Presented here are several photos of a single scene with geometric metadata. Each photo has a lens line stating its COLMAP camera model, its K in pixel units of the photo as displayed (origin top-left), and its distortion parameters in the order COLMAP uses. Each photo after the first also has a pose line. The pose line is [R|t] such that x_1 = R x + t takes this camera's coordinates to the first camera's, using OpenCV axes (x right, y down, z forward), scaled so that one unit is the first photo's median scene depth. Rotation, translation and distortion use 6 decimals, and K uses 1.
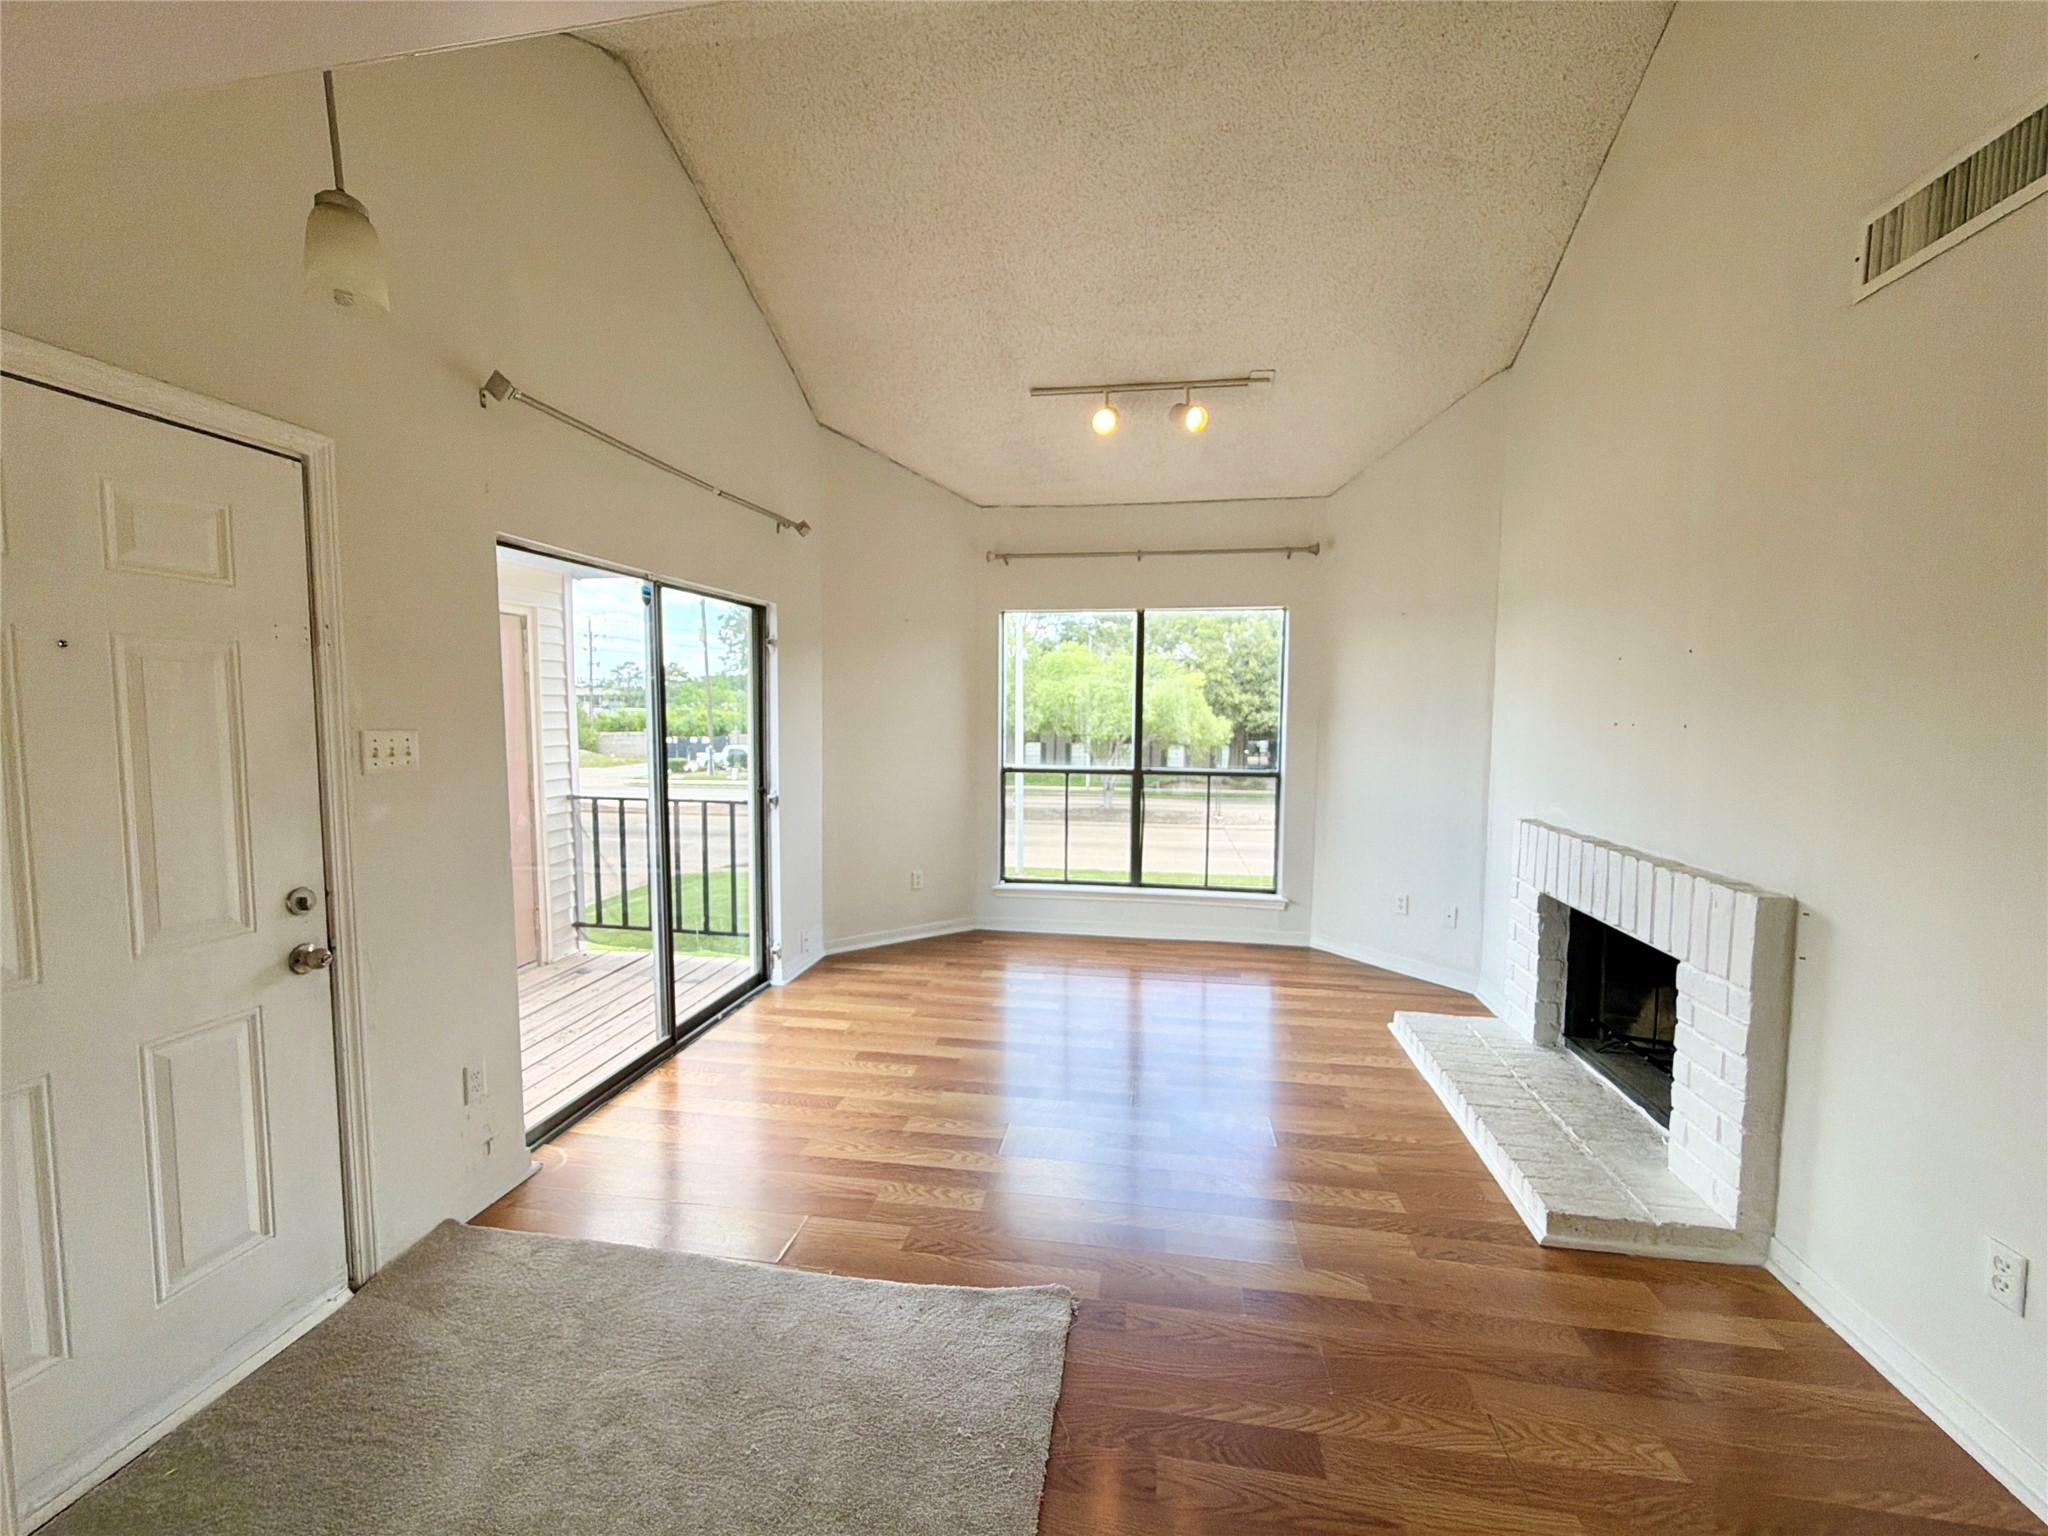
lens RADIAL K [[820.2, 0, 1025.4], [0, 820.2, 767.4], [0, 0, 1]] dist [-0.000150, 0.000222]
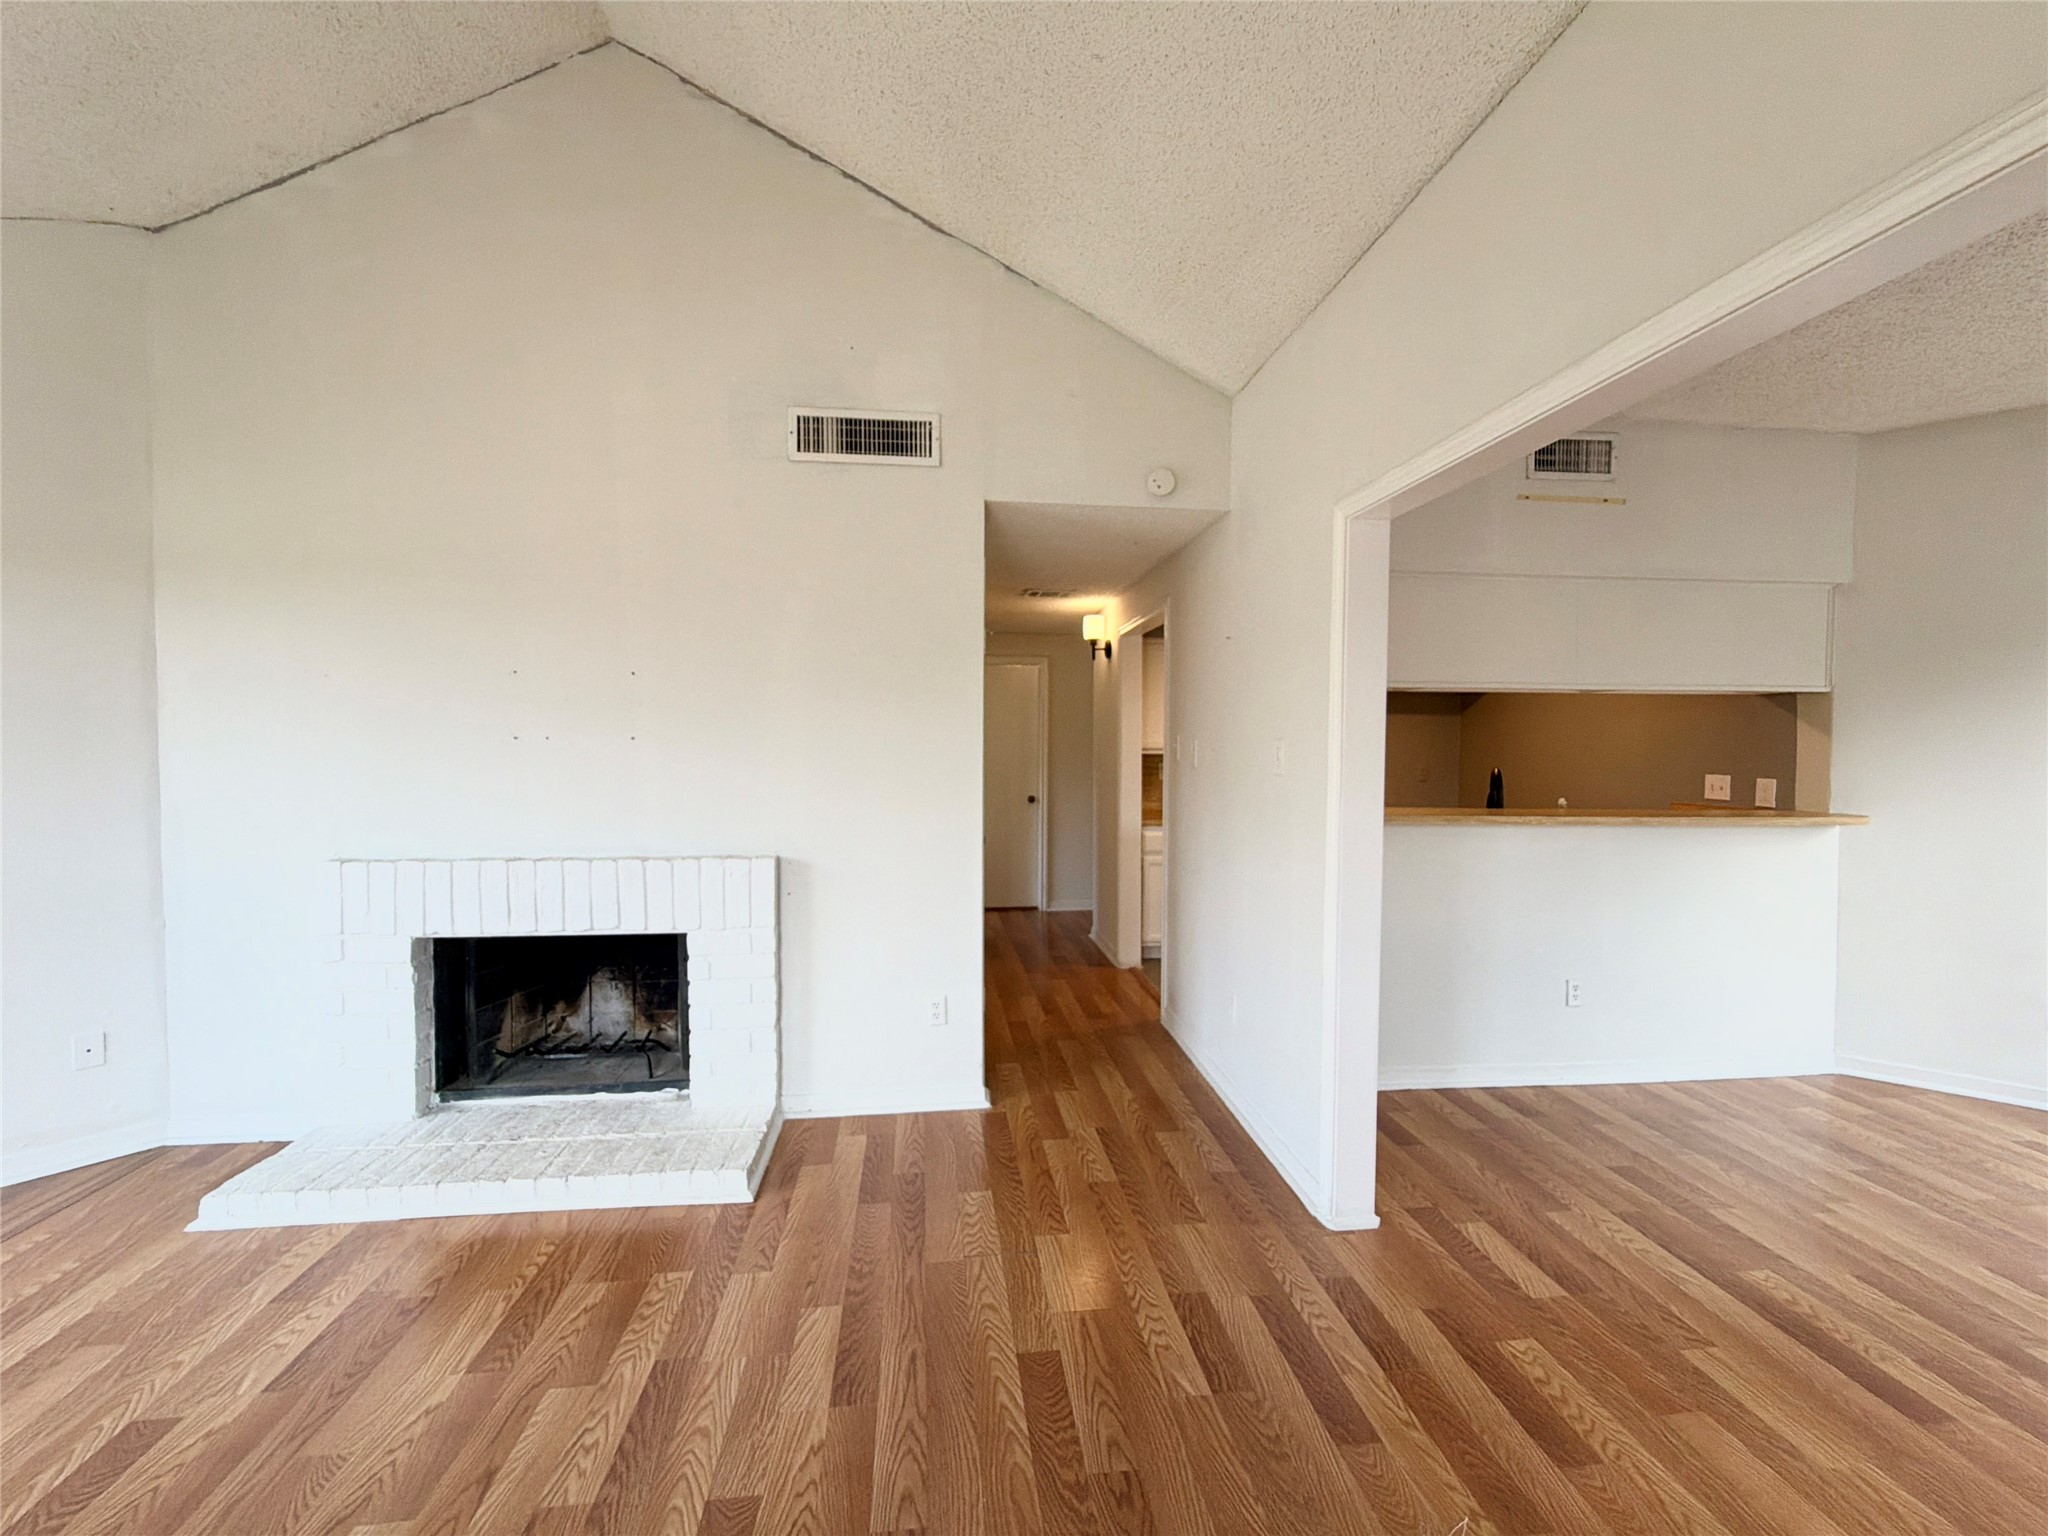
lens RADIAL K [[820.2, 0, 1016.9], [0, 820.2, 765.4], [0, 0, 1]] dist [-0.000150, 0.000222]
pose [[-0.270243, -0.031658, 0.962271, -0.276706], [0.063443, 0.996701, 0.050608, -0.022134], [-0.960700, 0.074726, -0.267343, 0.483493]]
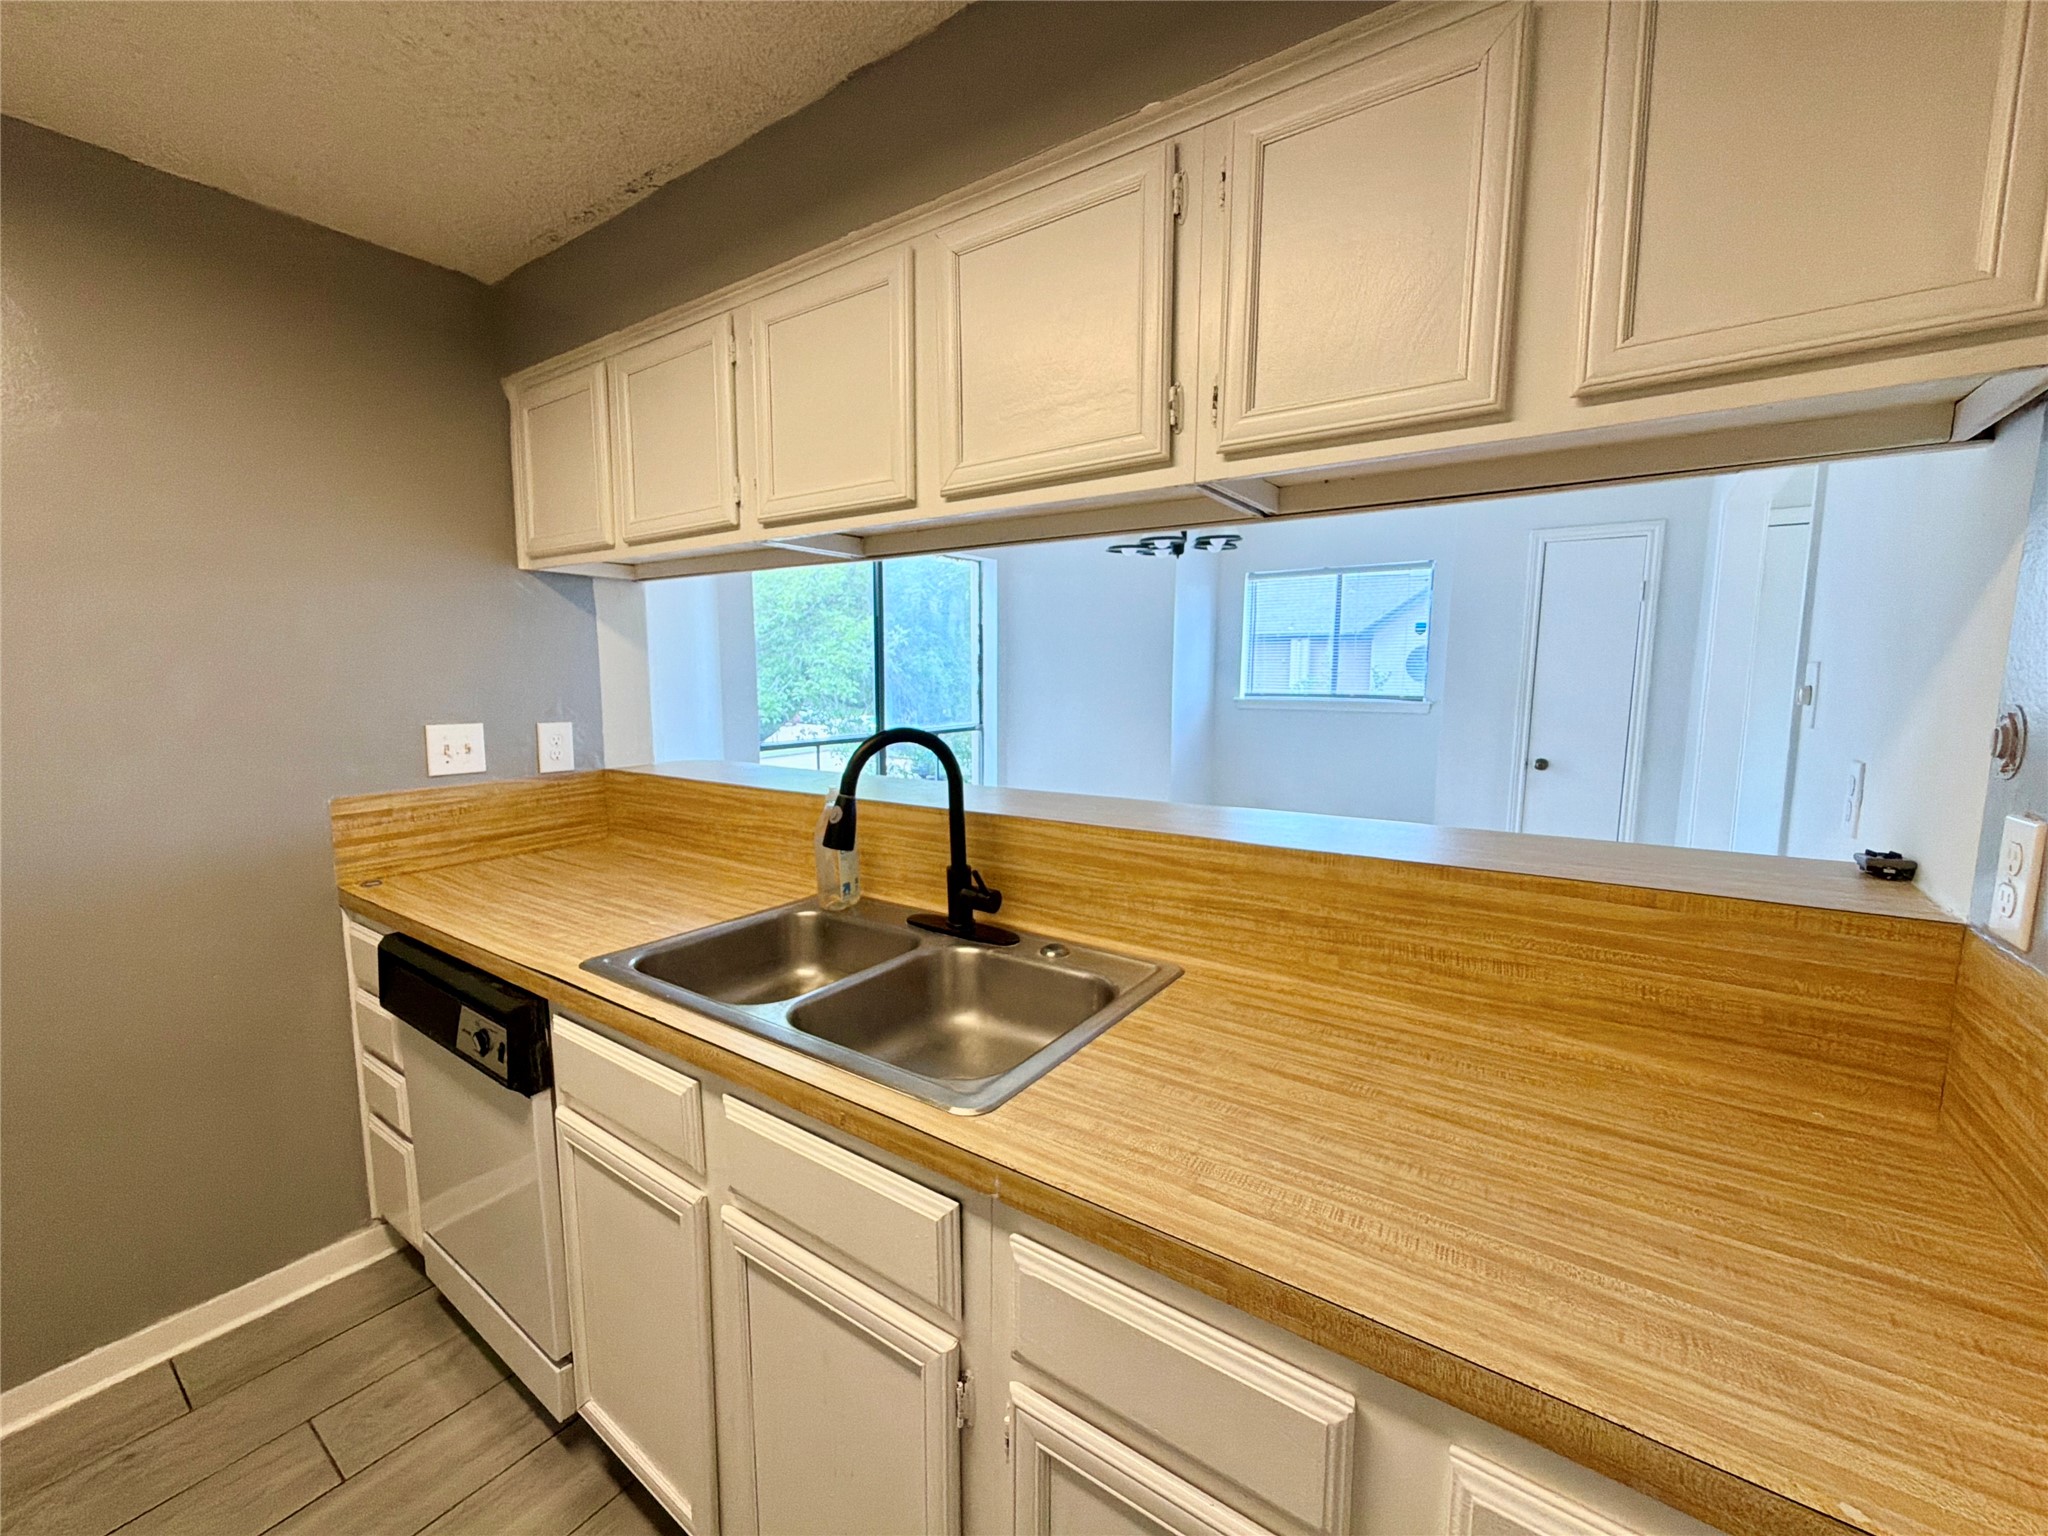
lens RADIAL K [[820.2, 0, 1019.6], [0, 820.2, 767.2], [0, 0, 1]] dist [-0.000150, 0.000222]
pose [[-0.443421, 0.102143, -0.890474, 0.695356], [-0.067368, 0.986877, 0.146748, 0.021905], [0.893778, 0.125061, -0.430721, -0.056184]]
